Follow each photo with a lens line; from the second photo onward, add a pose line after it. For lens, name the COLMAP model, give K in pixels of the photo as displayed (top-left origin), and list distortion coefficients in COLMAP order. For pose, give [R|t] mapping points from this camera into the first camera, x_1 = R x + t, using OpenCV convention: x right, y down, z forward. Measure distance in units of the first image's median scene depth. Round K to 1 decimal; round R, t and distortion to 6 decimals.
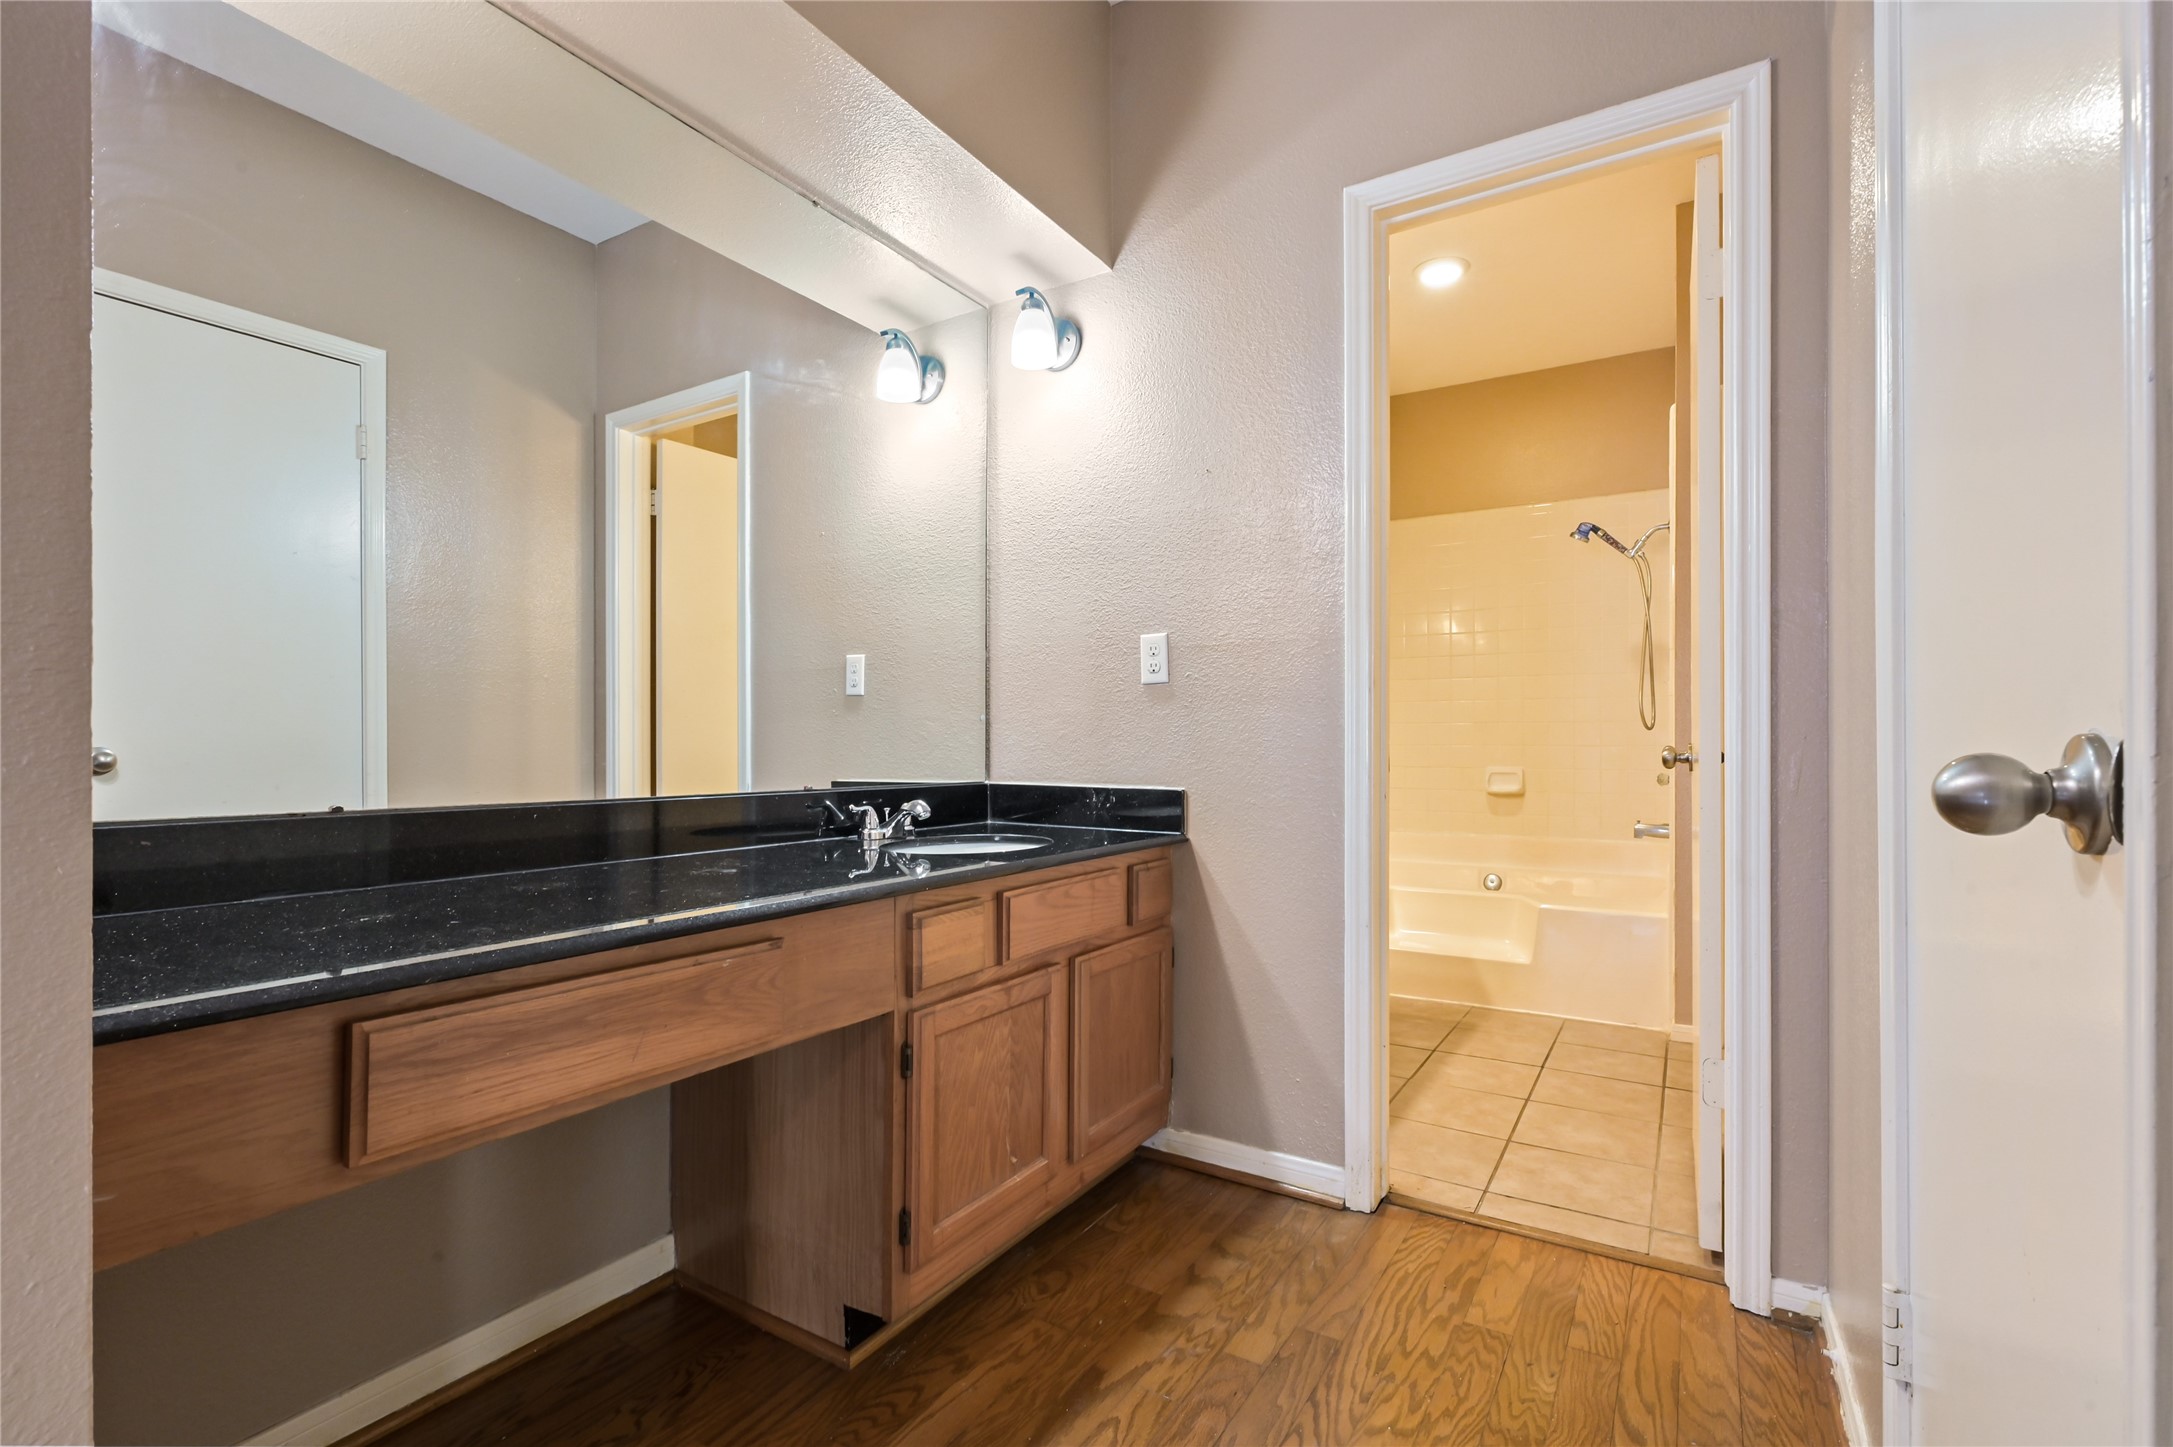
lens RADIAL K [[977.0, 0, 1086.5], [0, 977.0, 723.5], [0, 0, 1]] dist [-0.000105, 0.000004]
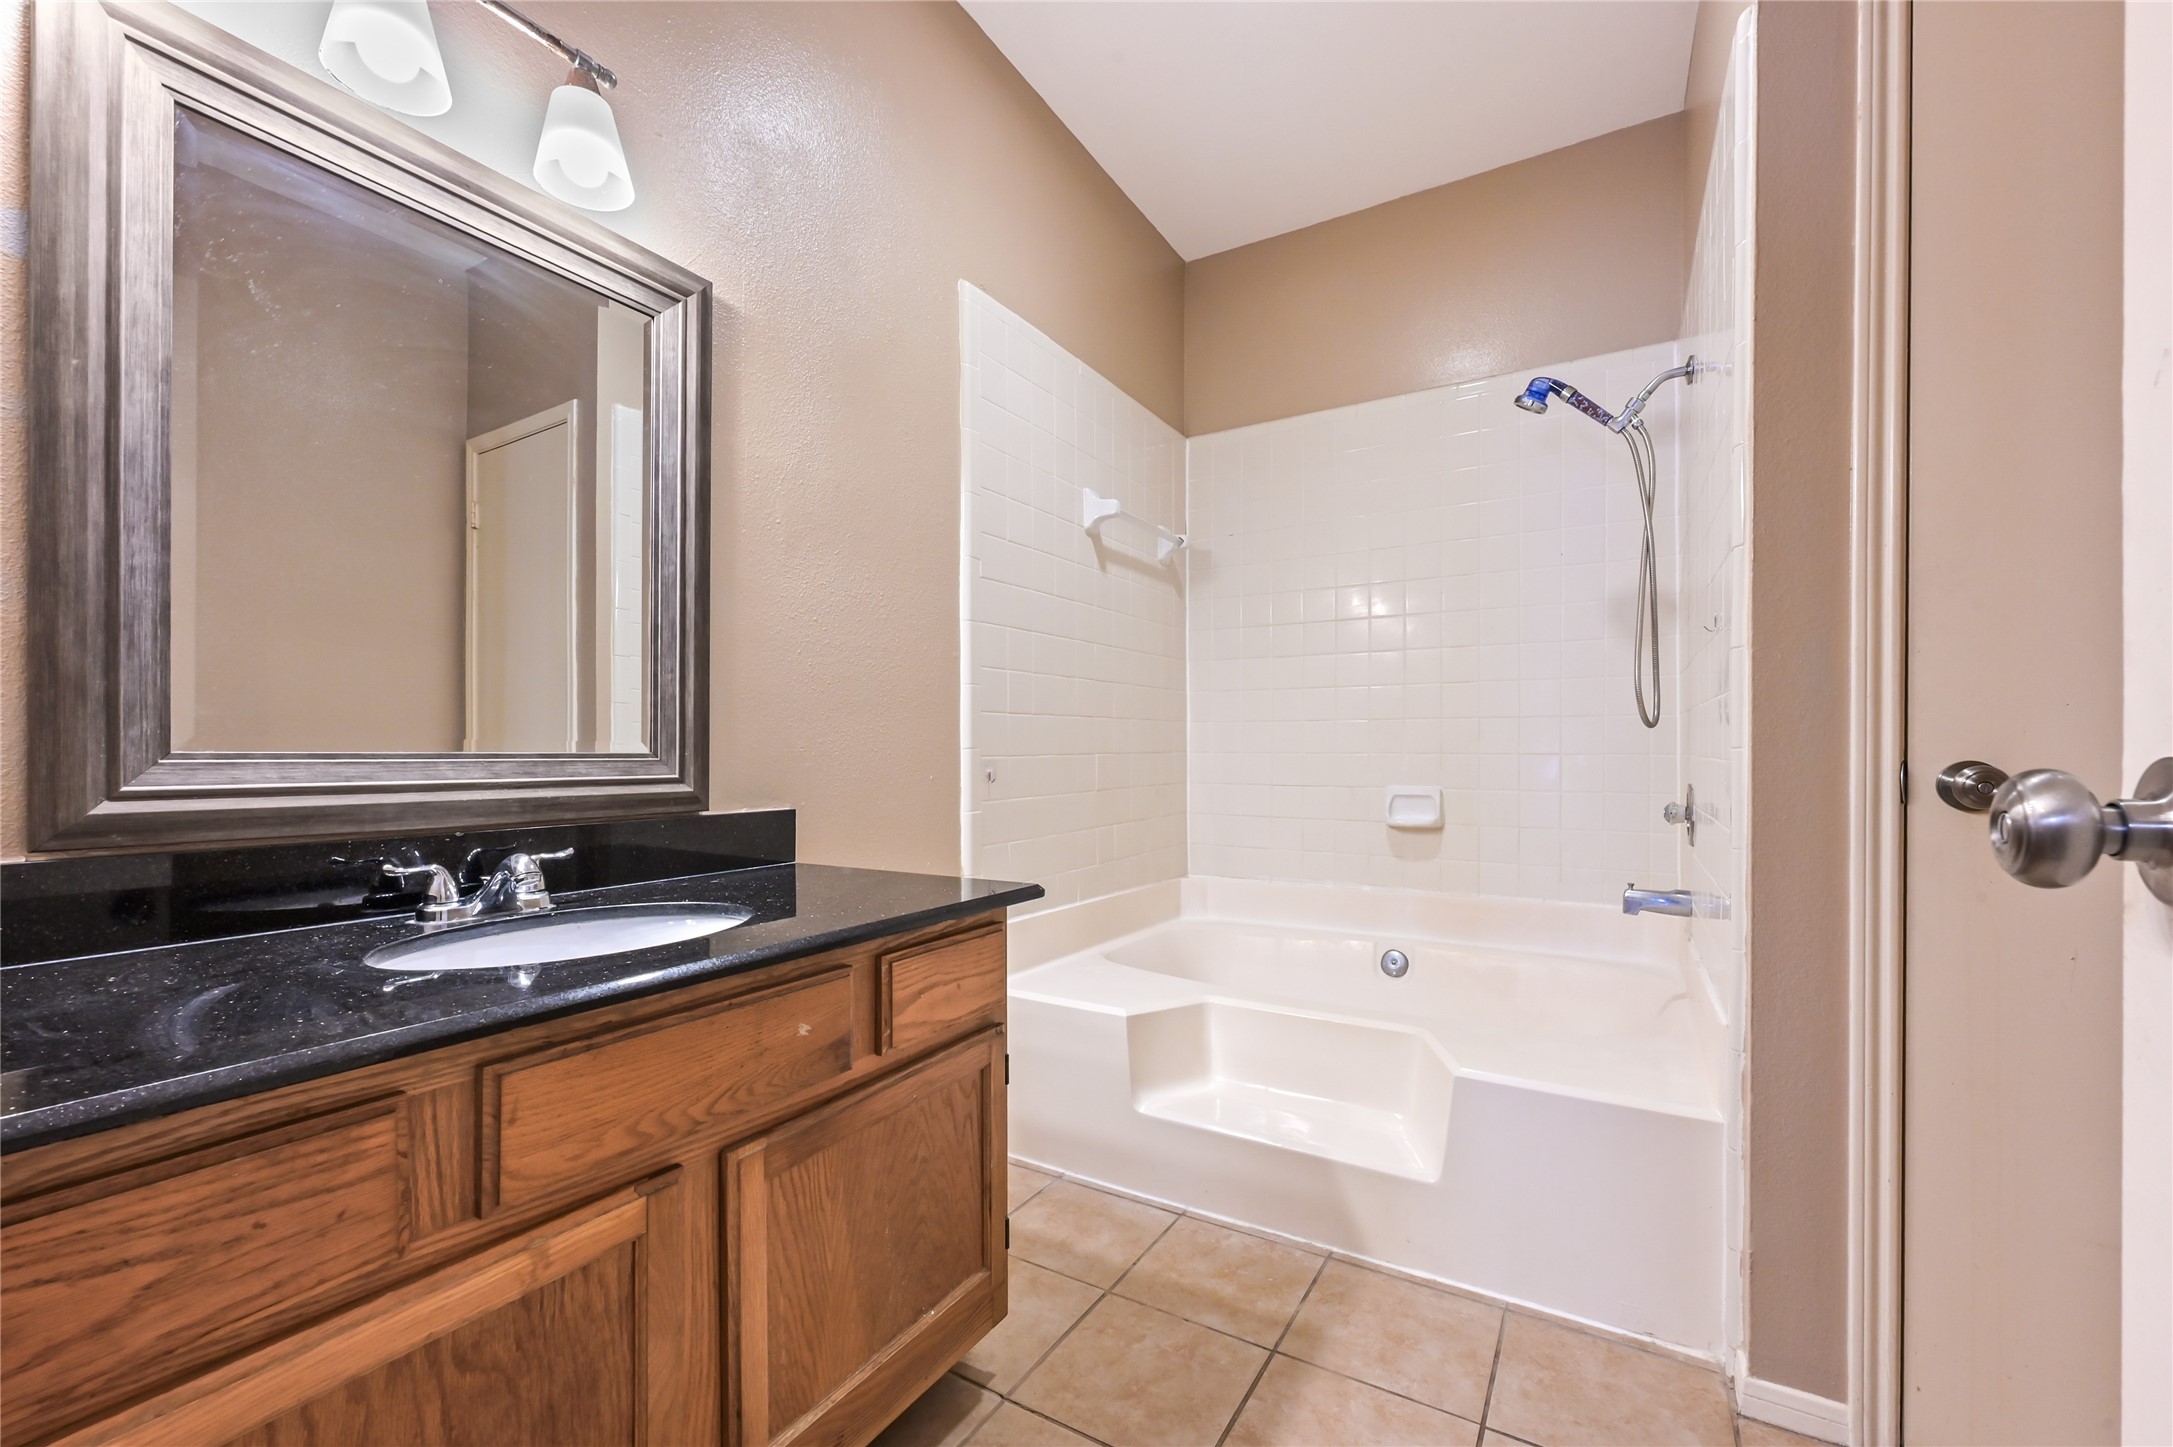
lens RADIAL K [[871.8, 0, 1079.8], [0, 871.8, 747.6], [0, 0, 1]] dist [-0.000162, -0.000001]
pose [[0.999925, 0.003282, 0.011769, 0.228912], [-0.003309, 0.999992, 0.002308, 0.018769], [-0.011761, -0.002346, 0.999928, 0.481089]]
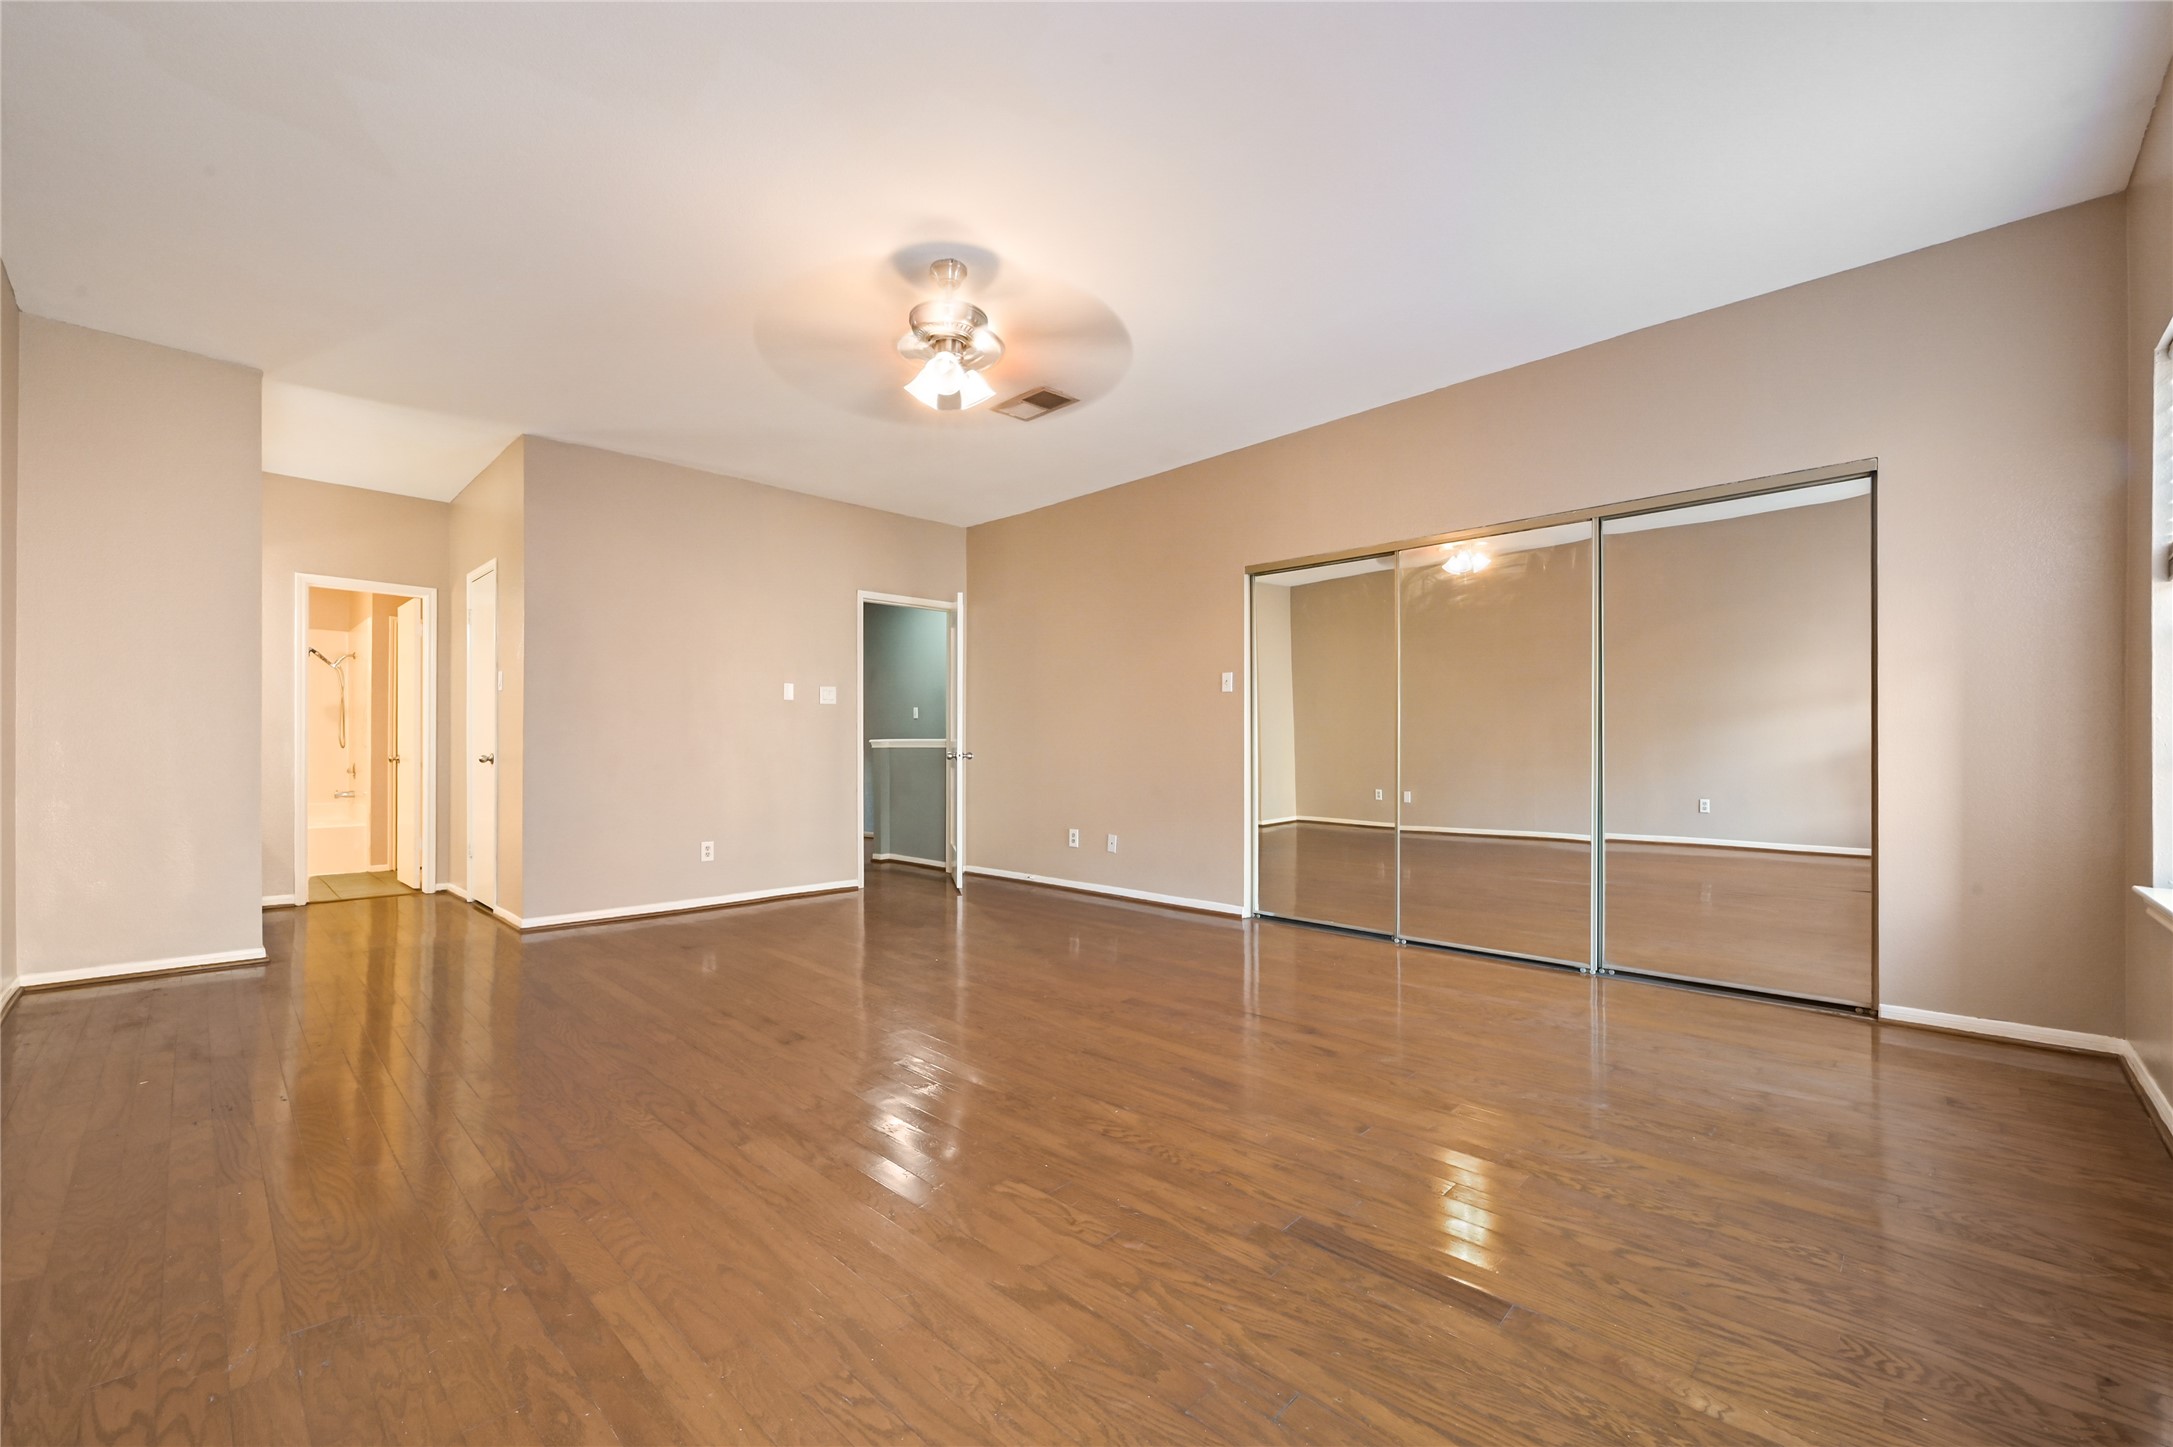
lens RADIAL K [[871.8, 0, 1079.8], [0, 871.8, 747.6], [0, 0, 1]] dist [-0.000162, -0.000001]
pose [[0.219827, -0.003656, 0.975532, -0.942007], [-0.001274, 0.999991, 0.004034, -0.003435], [-0.975538, -0.002130, 0.219821, -1.009825]]
